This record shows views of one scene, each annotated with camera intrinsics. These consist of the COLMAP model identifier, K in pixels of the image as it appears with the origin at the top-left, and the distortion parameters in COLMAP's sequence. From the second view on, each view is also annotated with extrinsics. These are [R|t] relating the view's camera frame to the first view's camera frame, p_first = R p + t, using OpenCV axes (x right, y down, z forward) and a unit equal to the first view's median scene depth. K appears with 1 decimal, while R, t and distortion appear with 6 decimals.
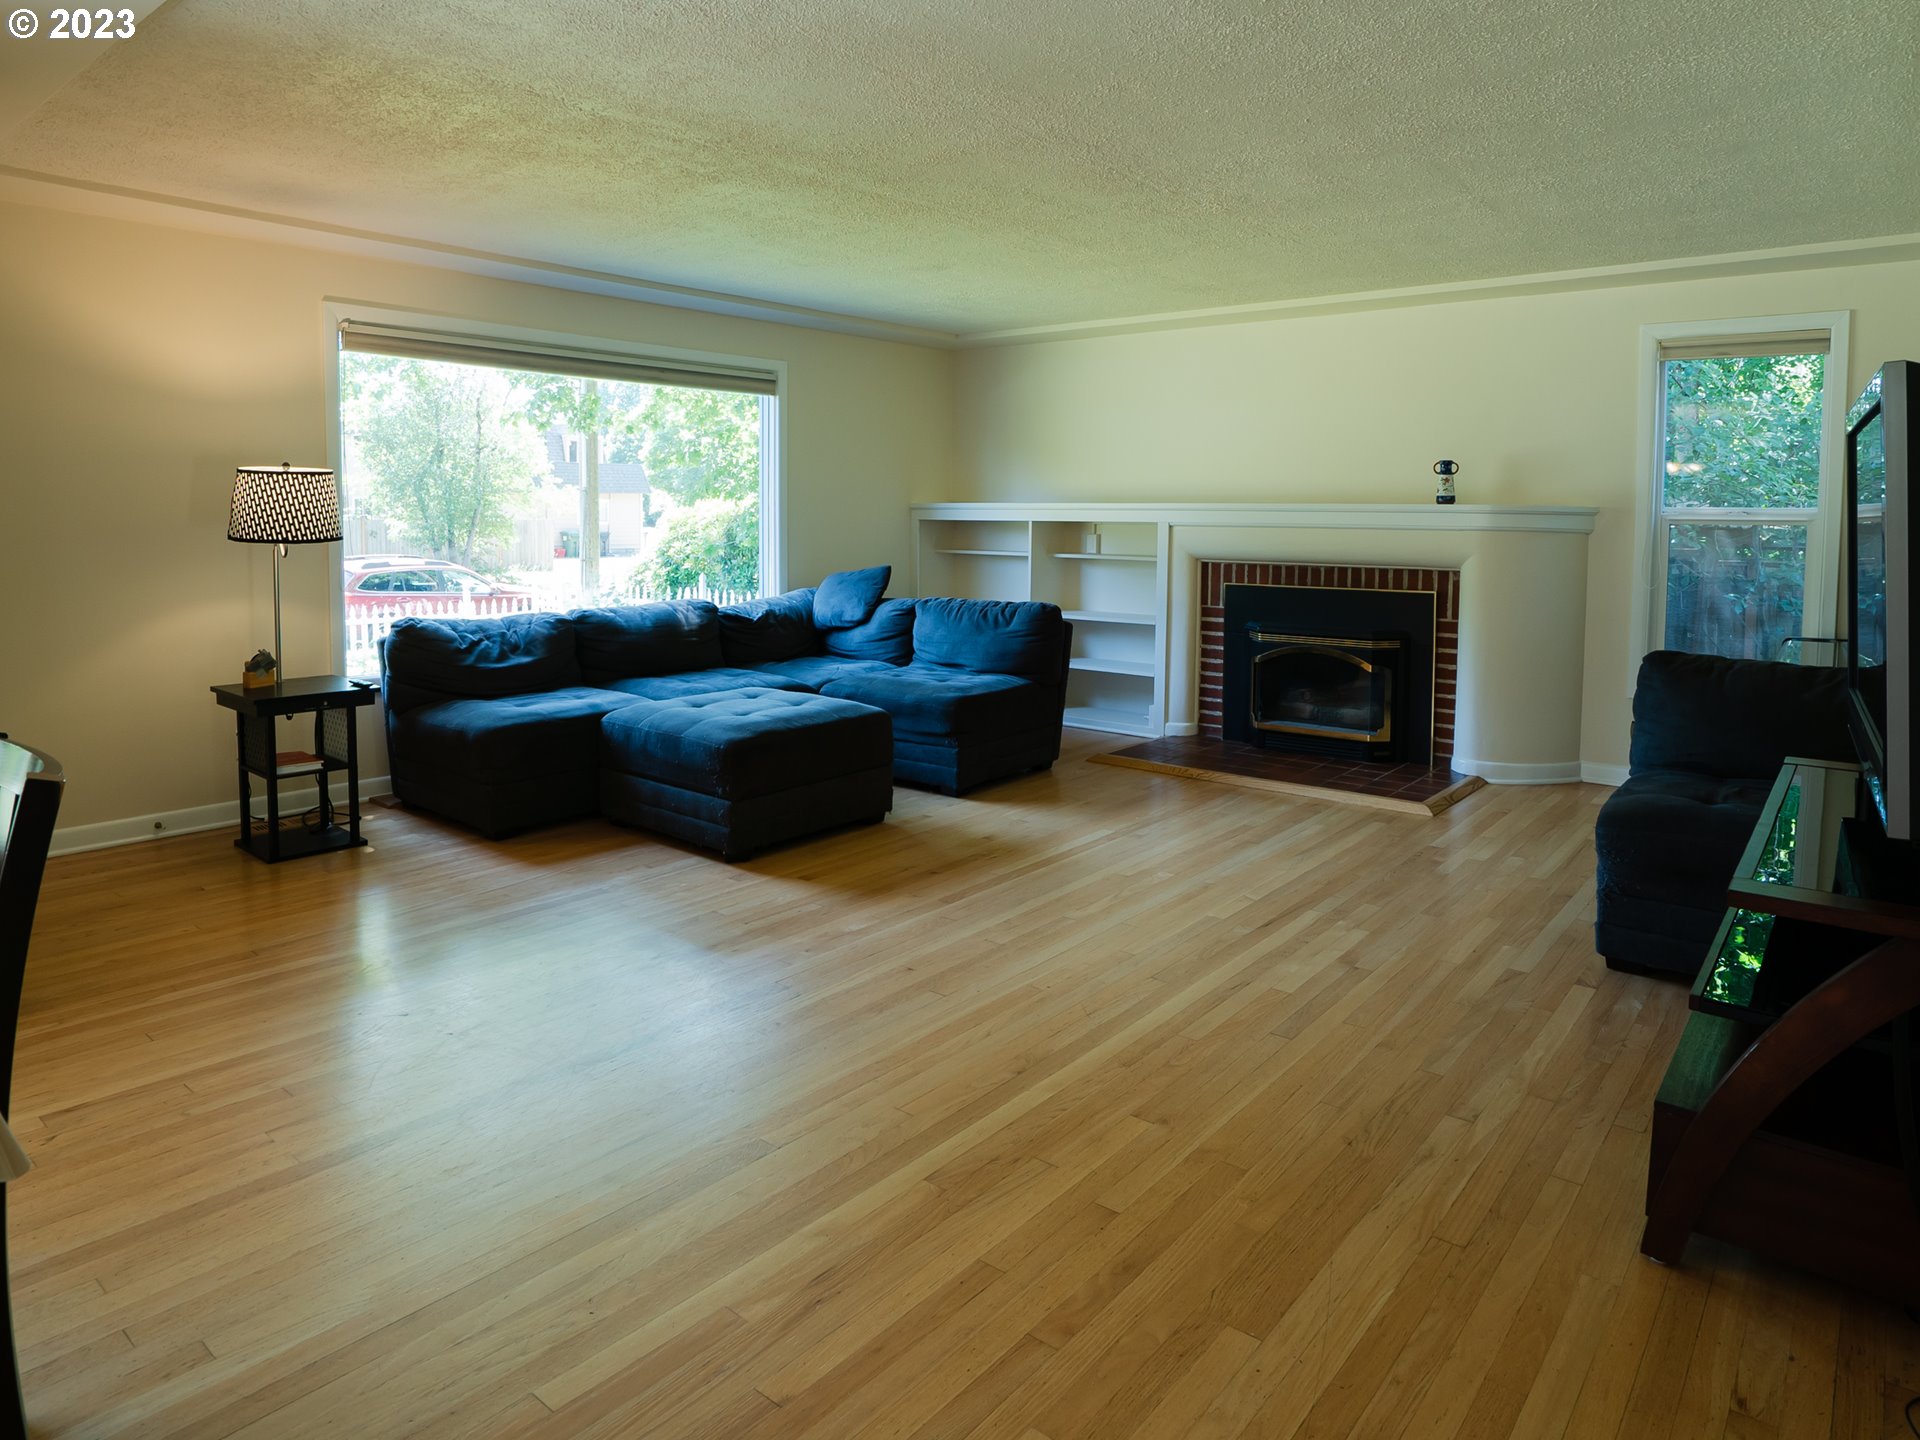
lens RADIAL K [[1205.7, 0, 970.3], [0, 1205.7, 595.2], [0, 0, 1]] dist [-0.062351, 0.031464]
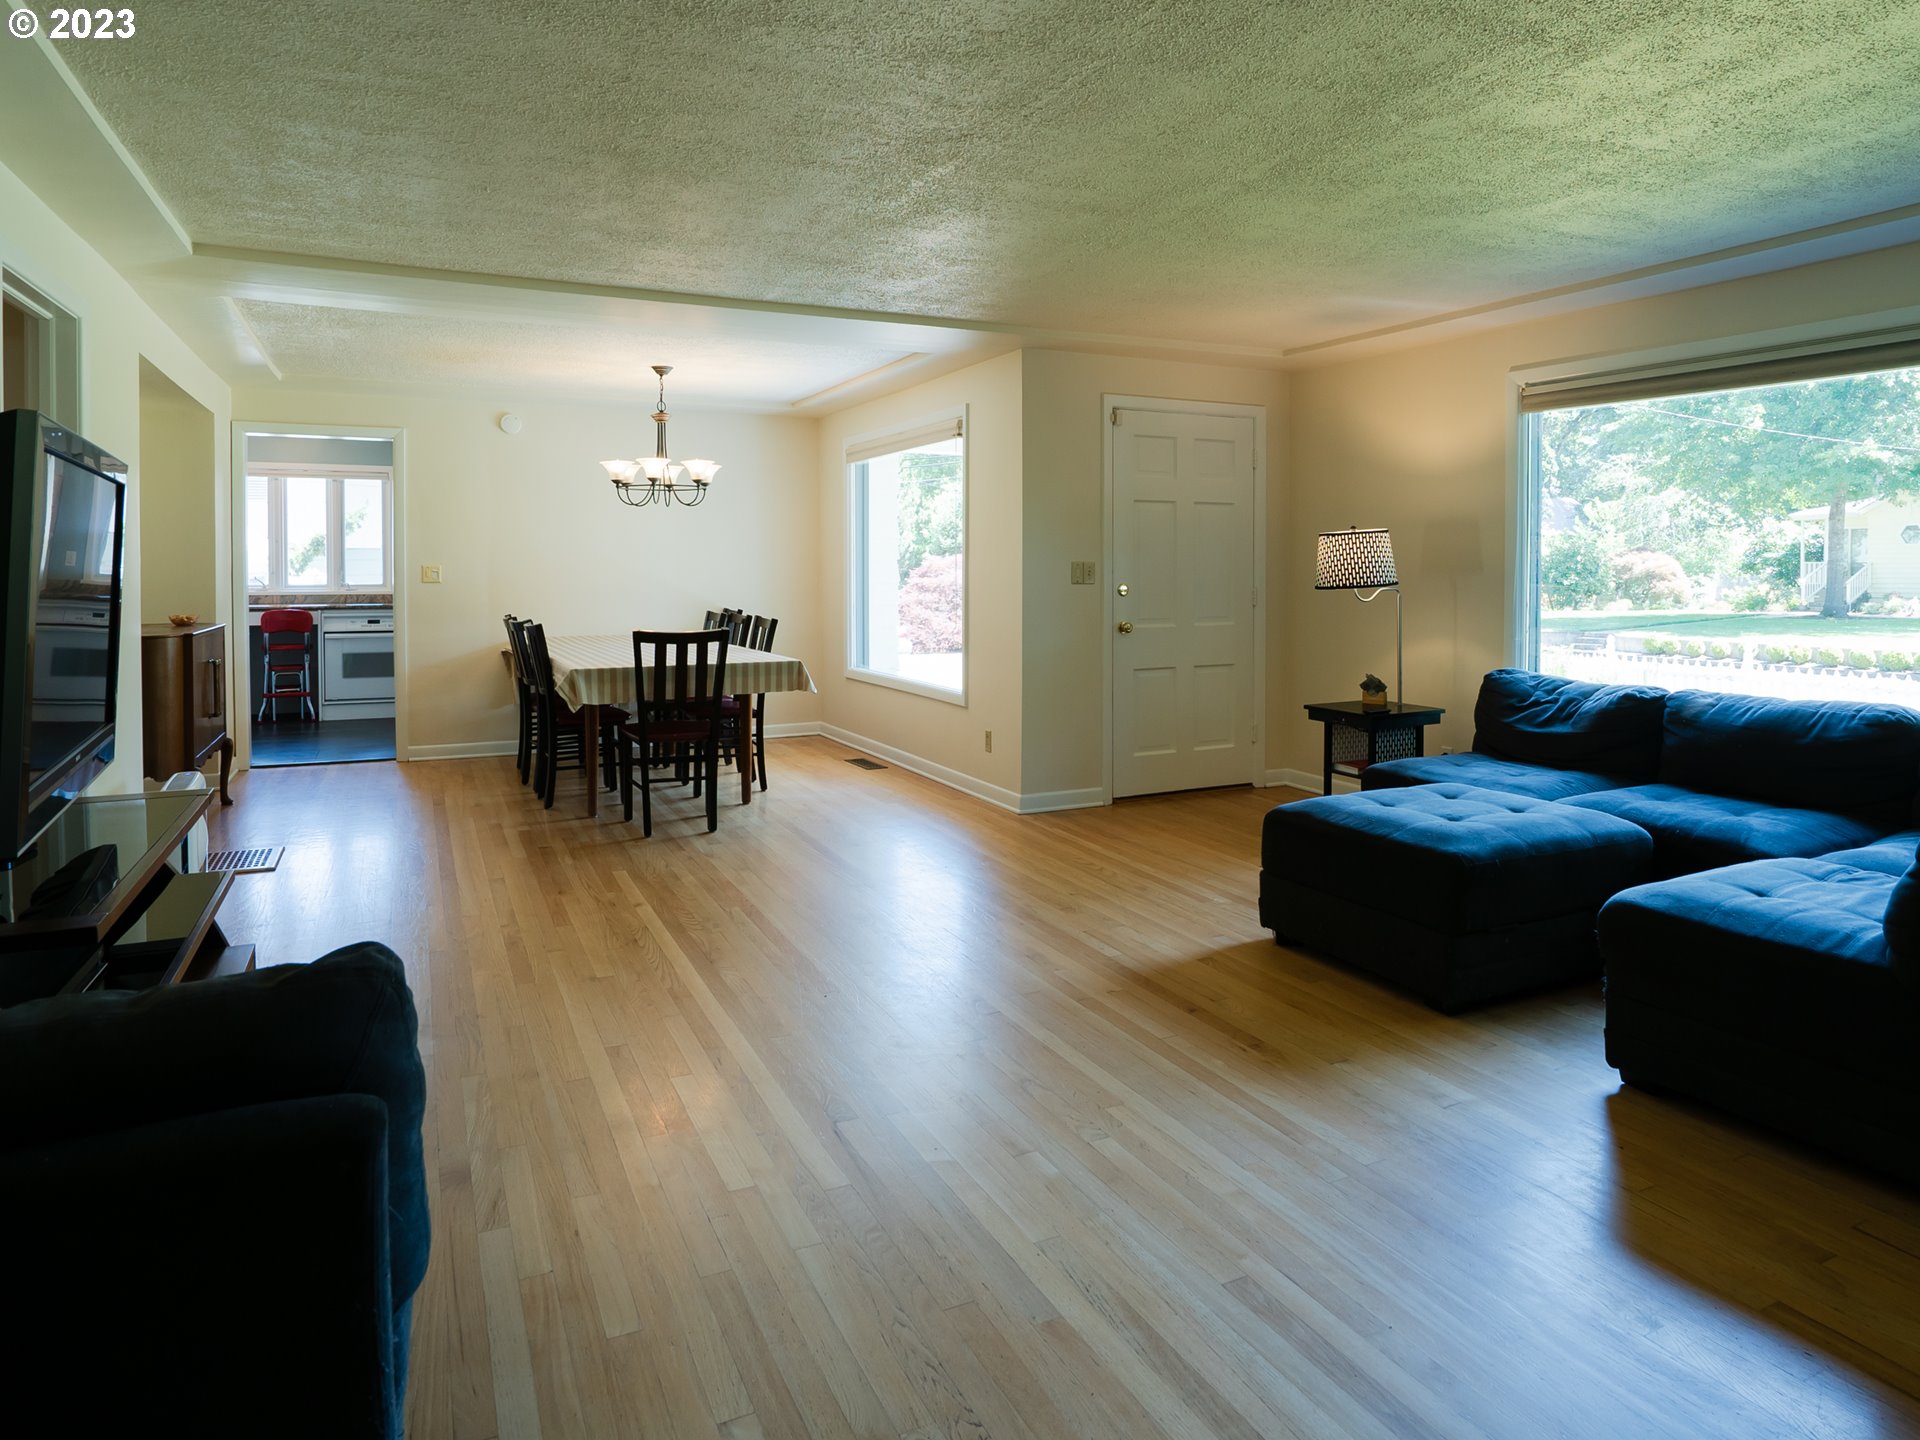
lens RADIAL K [[1205.7, 0, 970.3], [0, 1205.7, 595.2], [0, 0, 1]] dist [-0.062351, 0.031464]
pose [[-0.434437, 0.016886, -0.900544, 0.539326], [-0.065642, 0.996572, 0.050354, -0.054211], [0.898307, 0.080989, -0.431839, 0.853618]]
